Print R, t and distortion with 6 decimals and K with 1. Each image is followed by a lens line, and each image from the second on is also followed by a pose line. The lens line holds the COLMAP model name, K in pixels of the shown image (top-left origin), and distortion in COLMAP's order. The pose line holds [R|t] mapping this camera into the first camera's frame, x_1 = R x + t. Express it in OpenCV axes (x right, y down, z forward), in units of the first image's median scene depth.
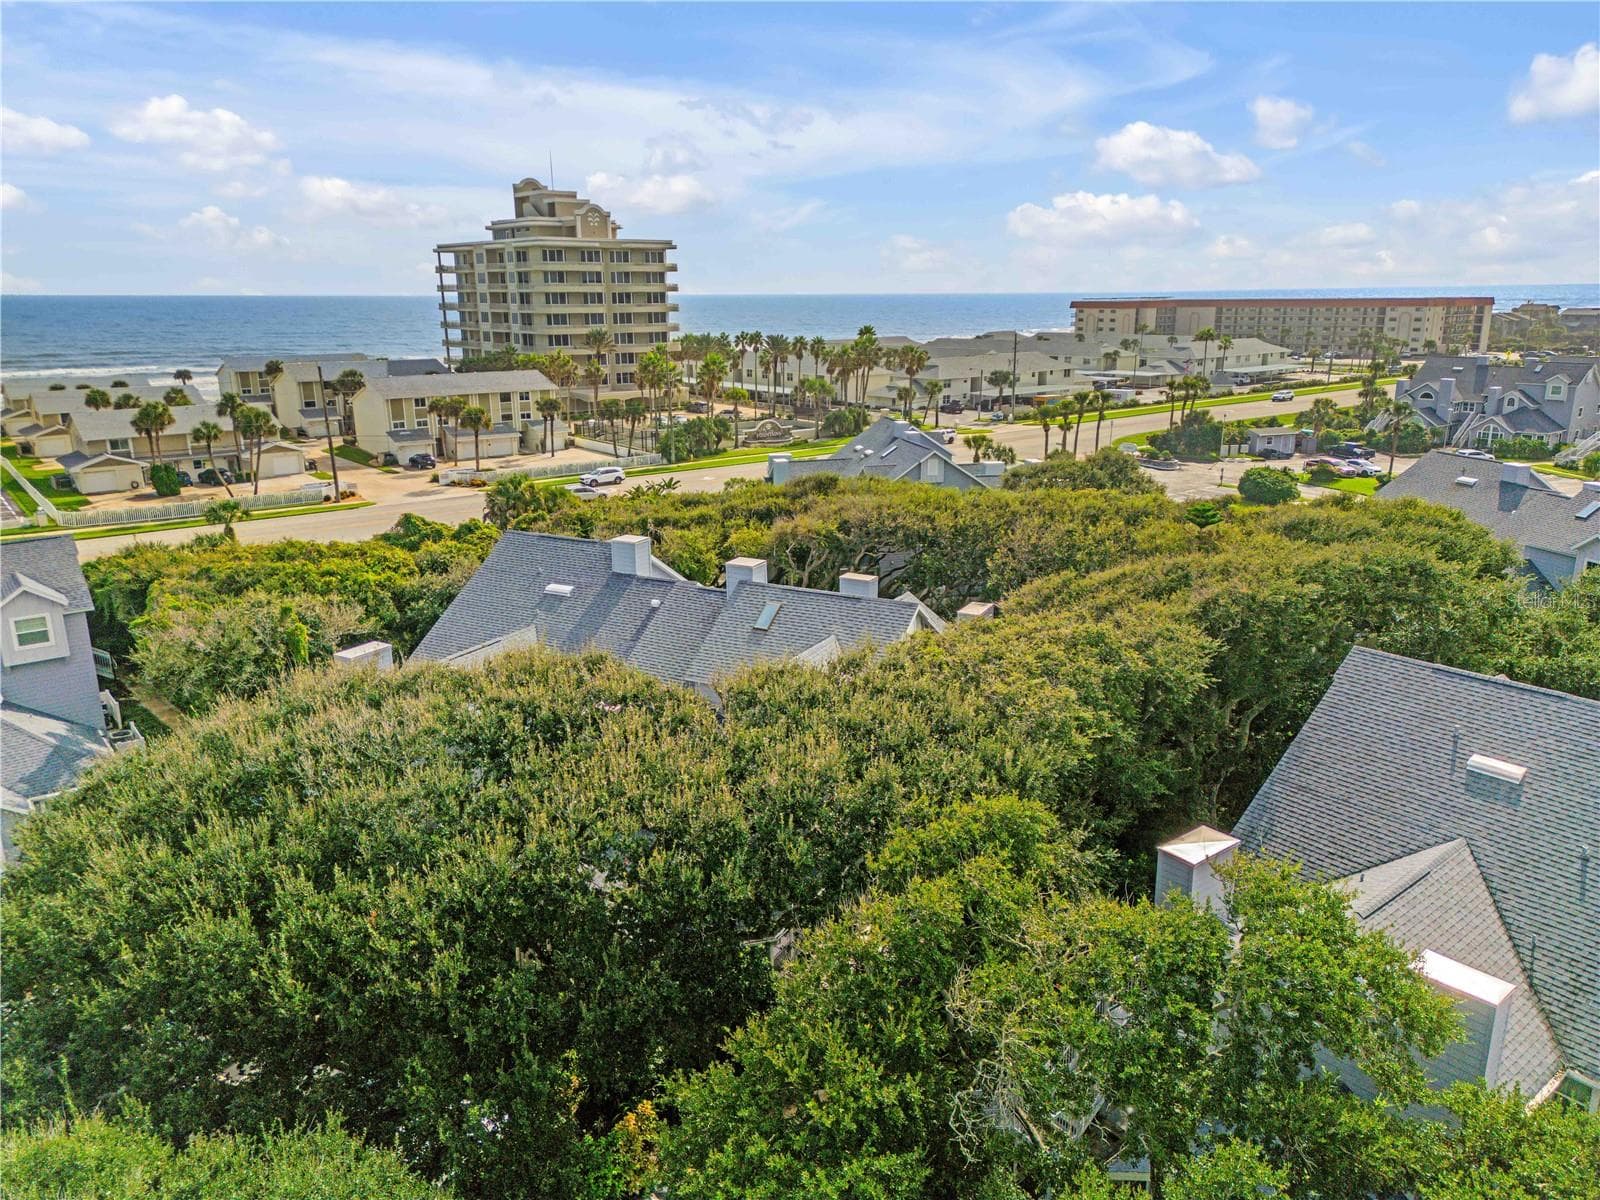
lens RADIAL K [[1118.5, 0, 798.4], [0, 1118.5, 608.6], [0, 0, 1]] dist [0.098690, -0.110490]
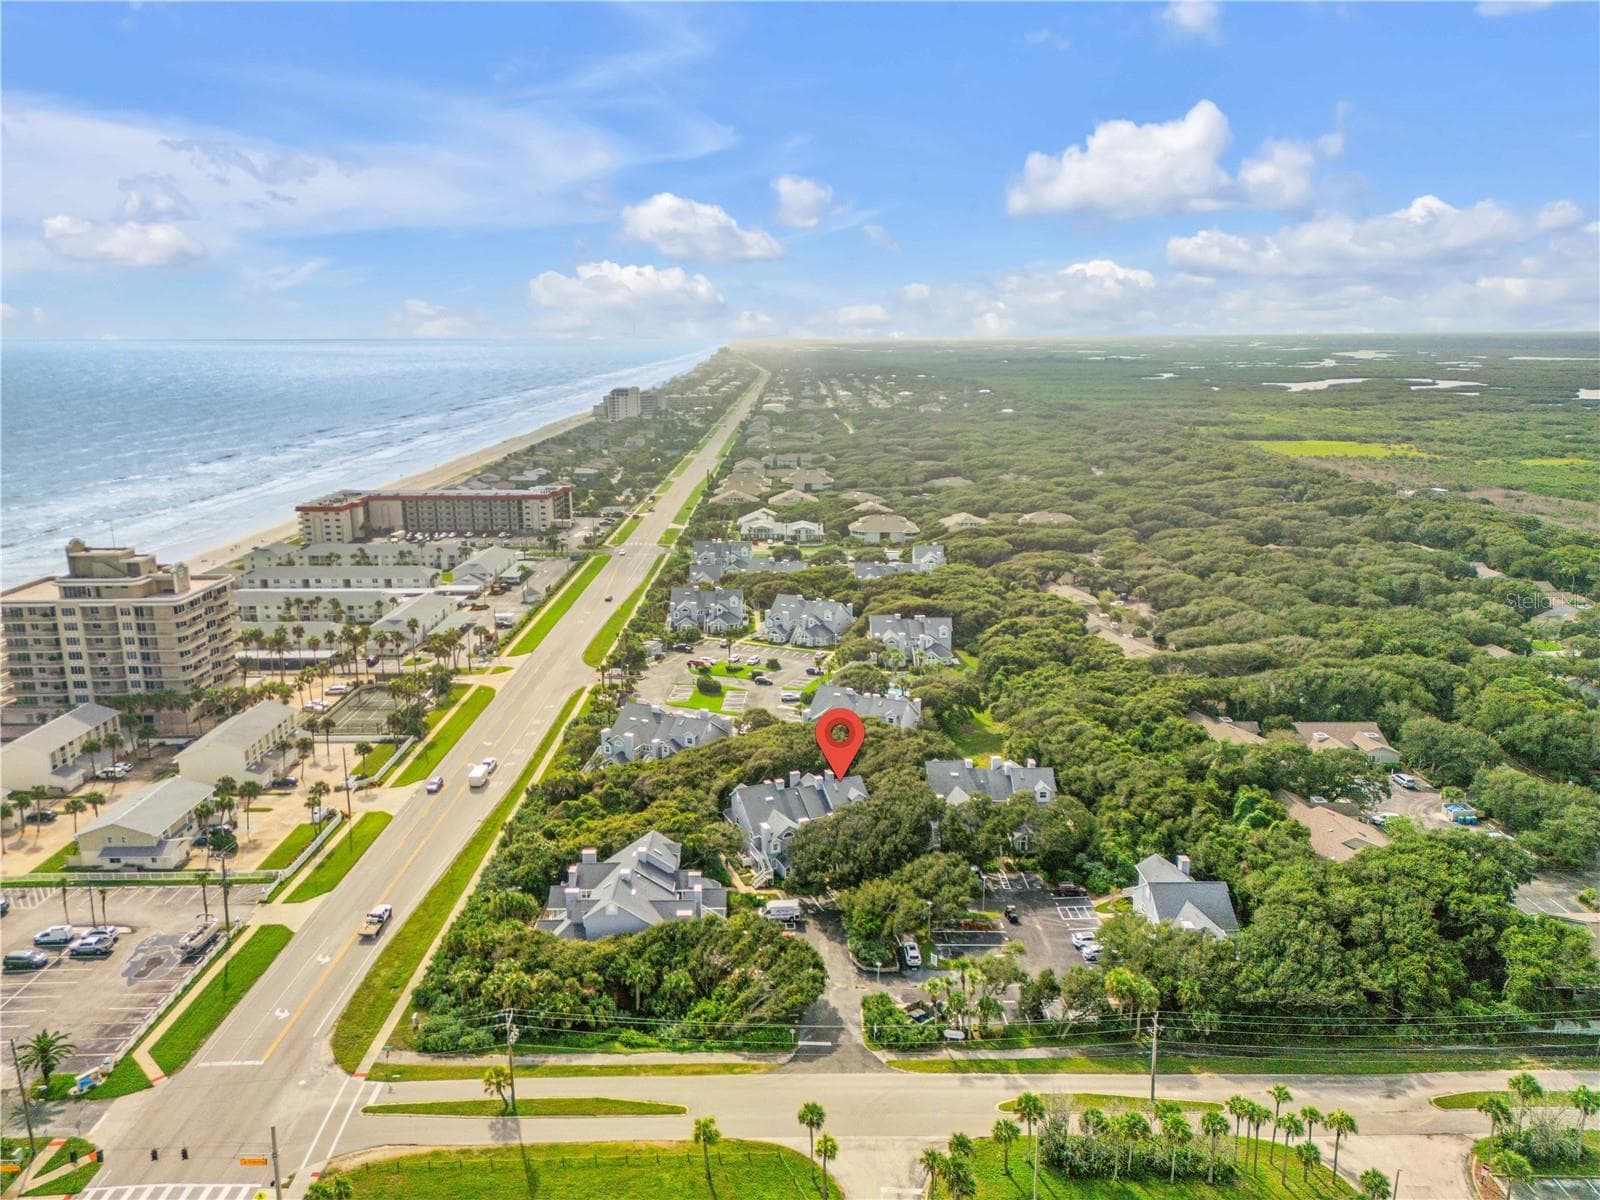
lens RADIAL K [[1118.5, 0, 798.4], [0, 1118.5, 608.6], [0, 0, 1]] dist [0.098690, -0.110490]
pose [[0.615288, -0.184455, 0.766418, -0.941904], [0.213857, 0.974836, 0.062929, -0.276898], [-0.758740, 0.125184, 0.639252, -0.520621]]
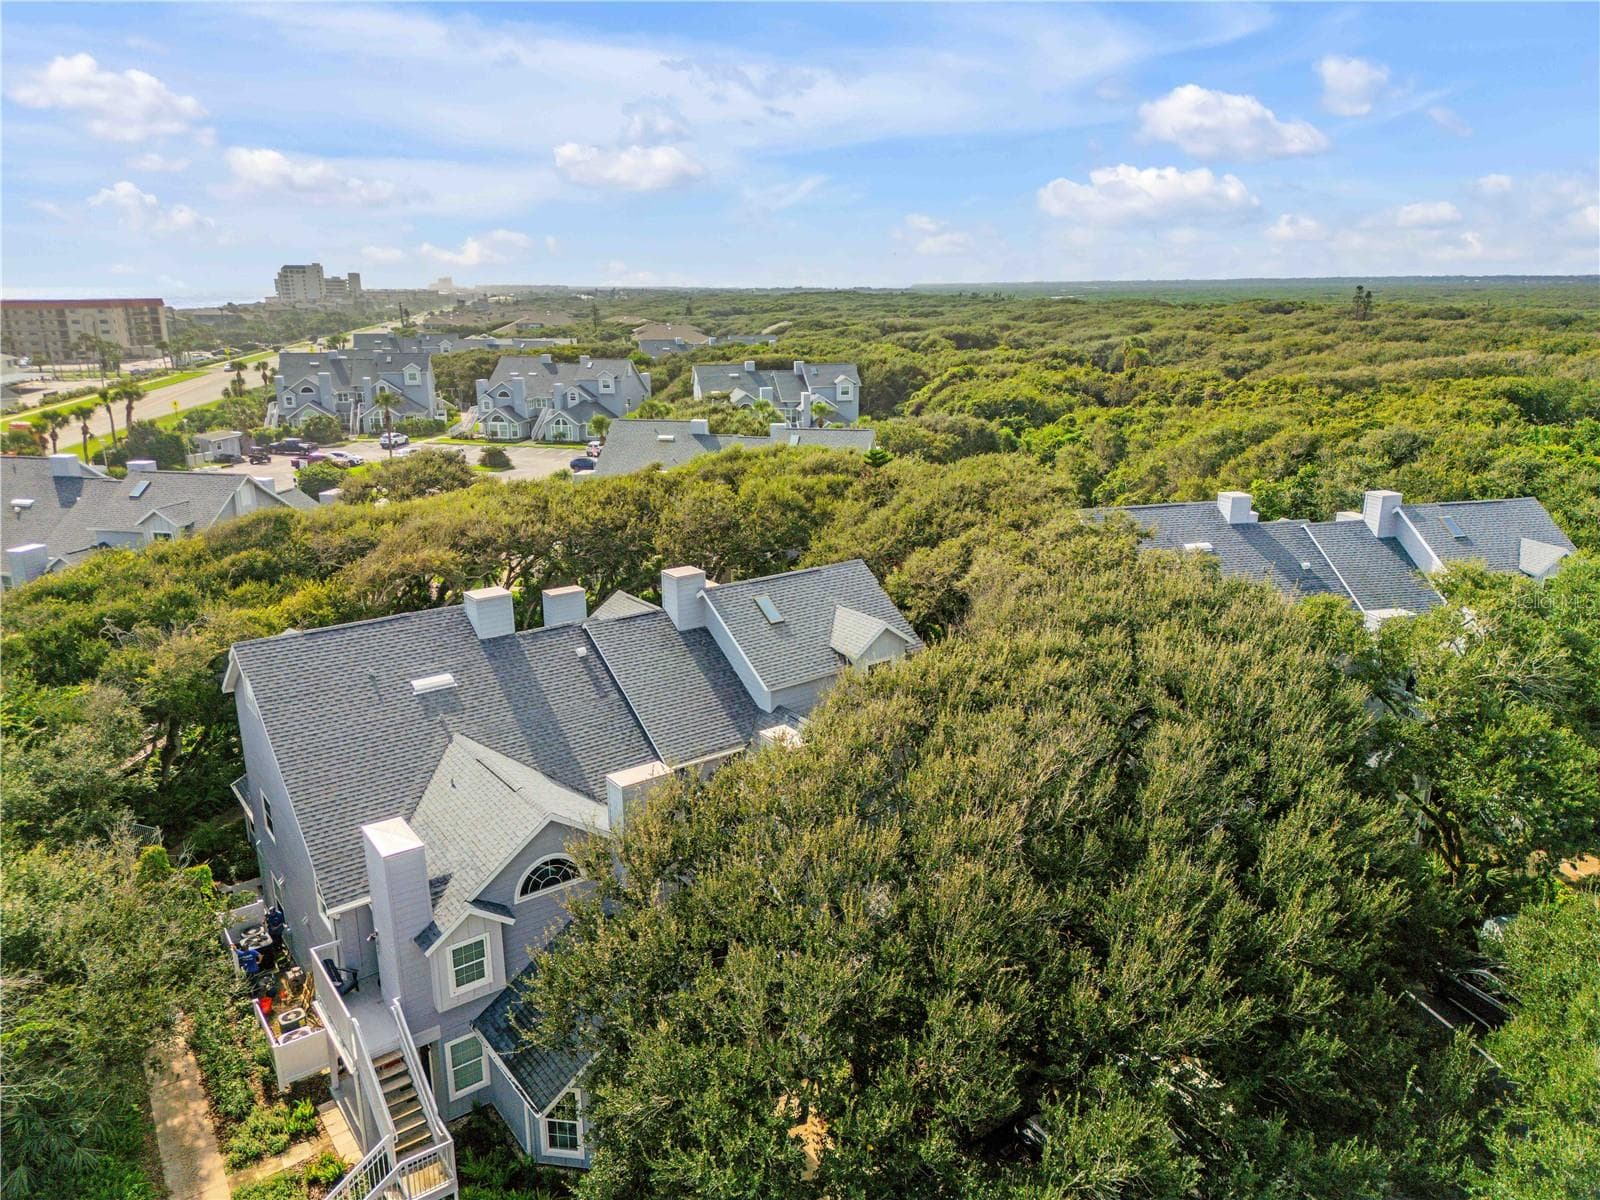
lens RADIAL K [[1109.4, 0, 799.3], [0, 1109.4, 639.6], [0, 0, 1]] dist [0.060943, -0.042583]
pose [[0.423900, -0.268487, 0.864999, -0.223163], [0.247359, 0.953063, 0.174600, -0.033993], [-0.871276, 0.139952, 0.470415, 0.139824]]
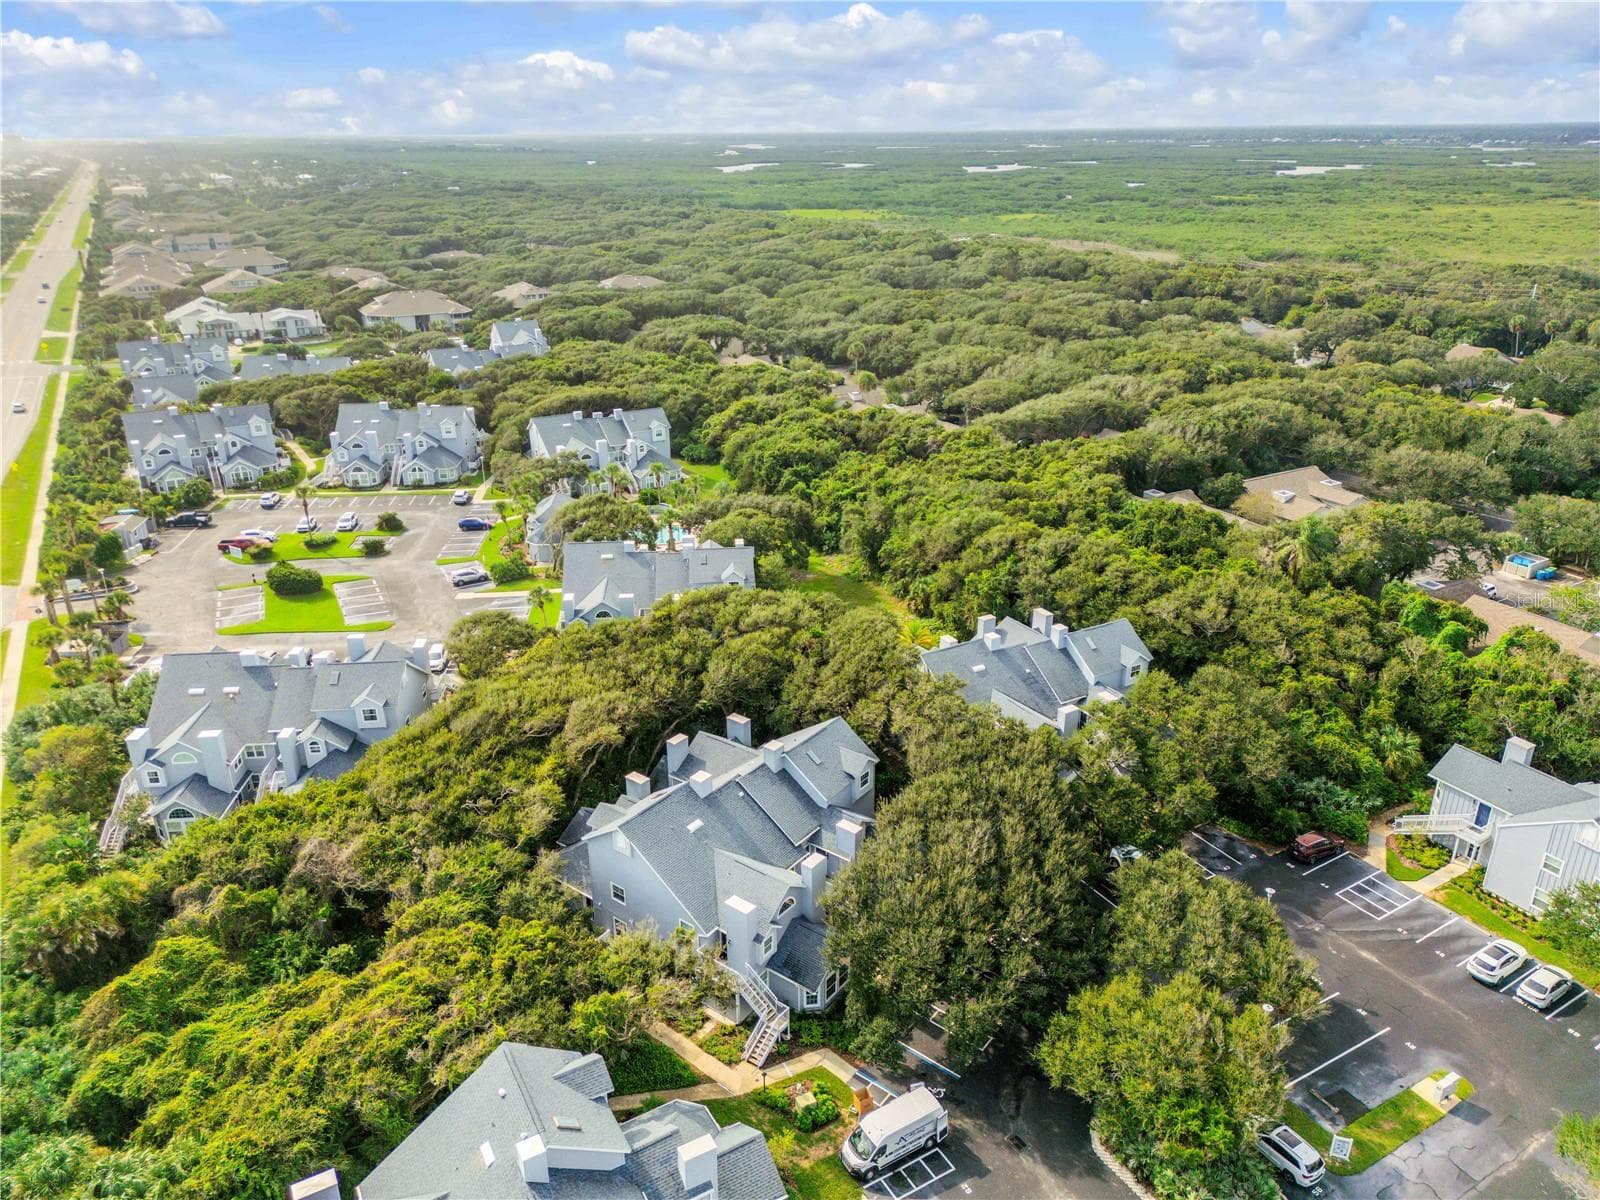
lens RADIAL K [[1118.5, 0, 798.4], [0, 1118.5, 608.6], [0, 0, 1]] dist [0.098690, -0.110490]
pose [[0.153444, -0.380715, 0.911872, -0.485944], [0.272538, 0.903314, 0.331281, -0.252324], [-0.949831, 0.197687, 0.242367, 0.122582]]
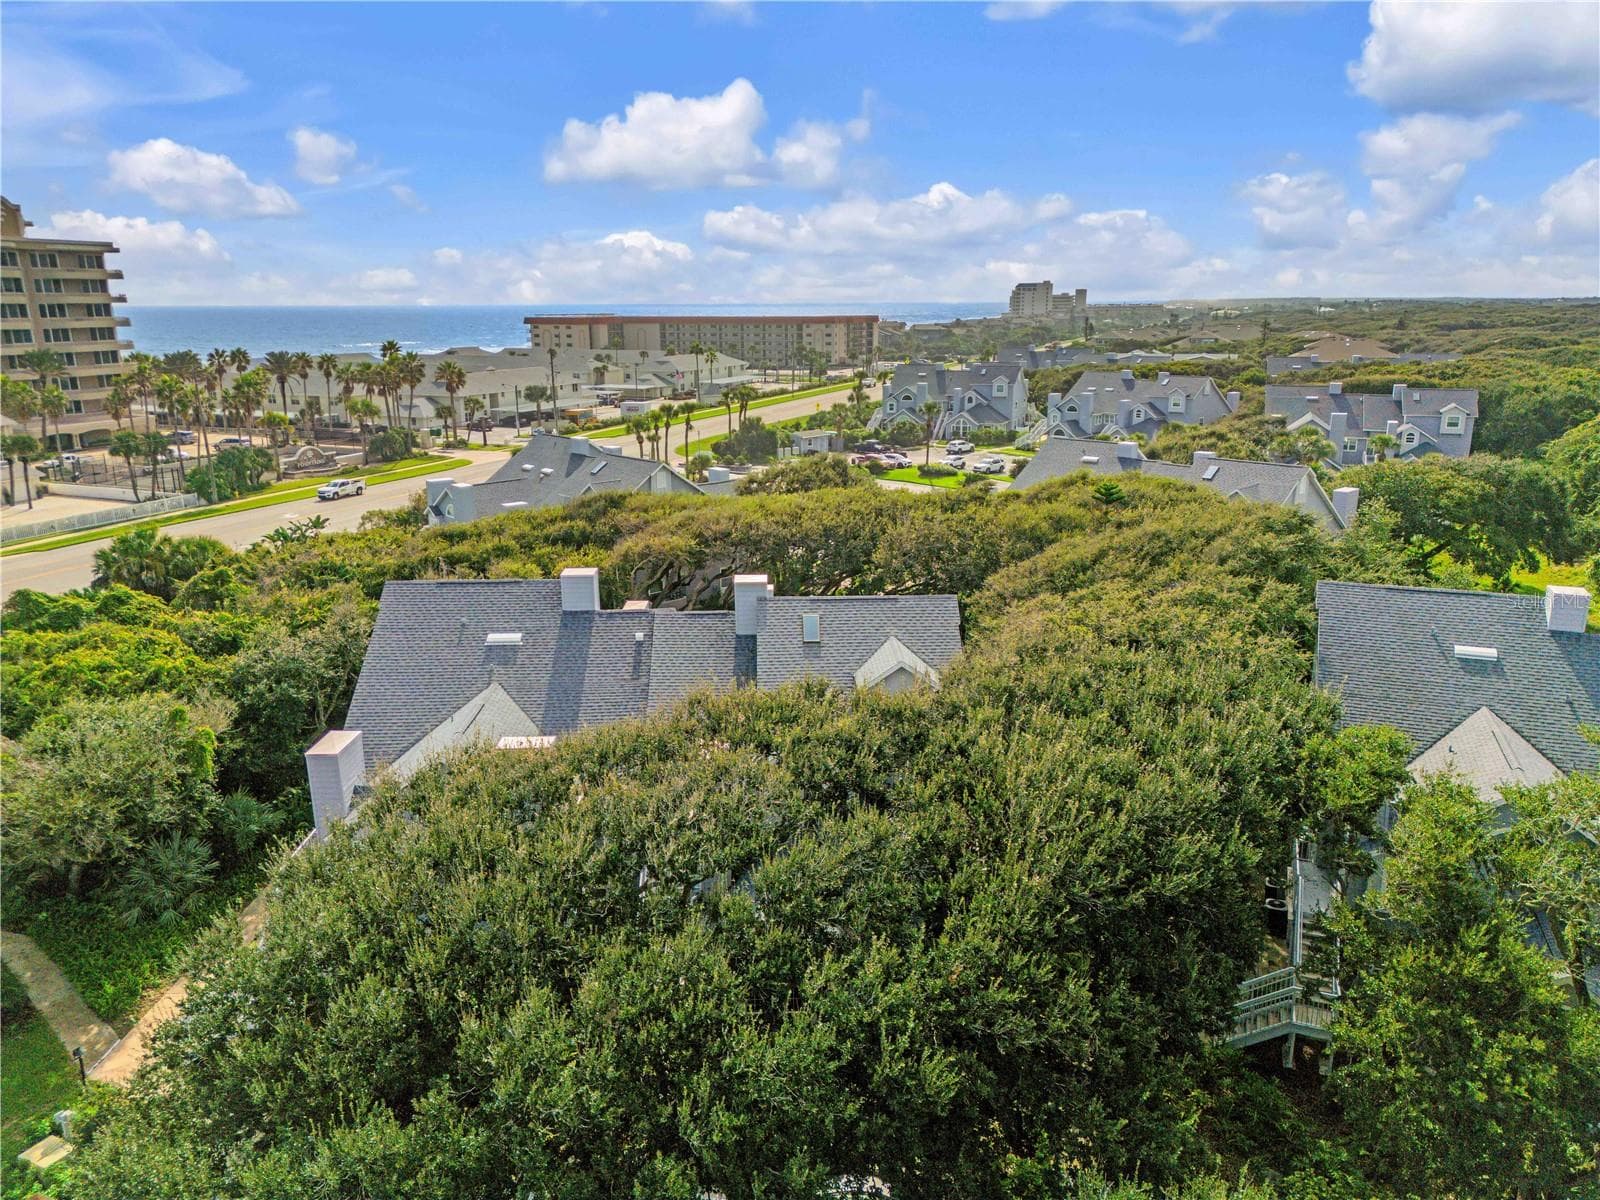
lens RADIAL K [[1118.5, 0, 798.4], [0, 1118.5, 608.6], [0, 0, 1]] dist [0.098690, -0.110490]
pose [[0.870176, -0.127954, 0.475837, -0.132136], [0.134402, 0.990712, 0.020621, -0.008523], [-0.474056, 0.046009, 0.879292, 0.036220]]
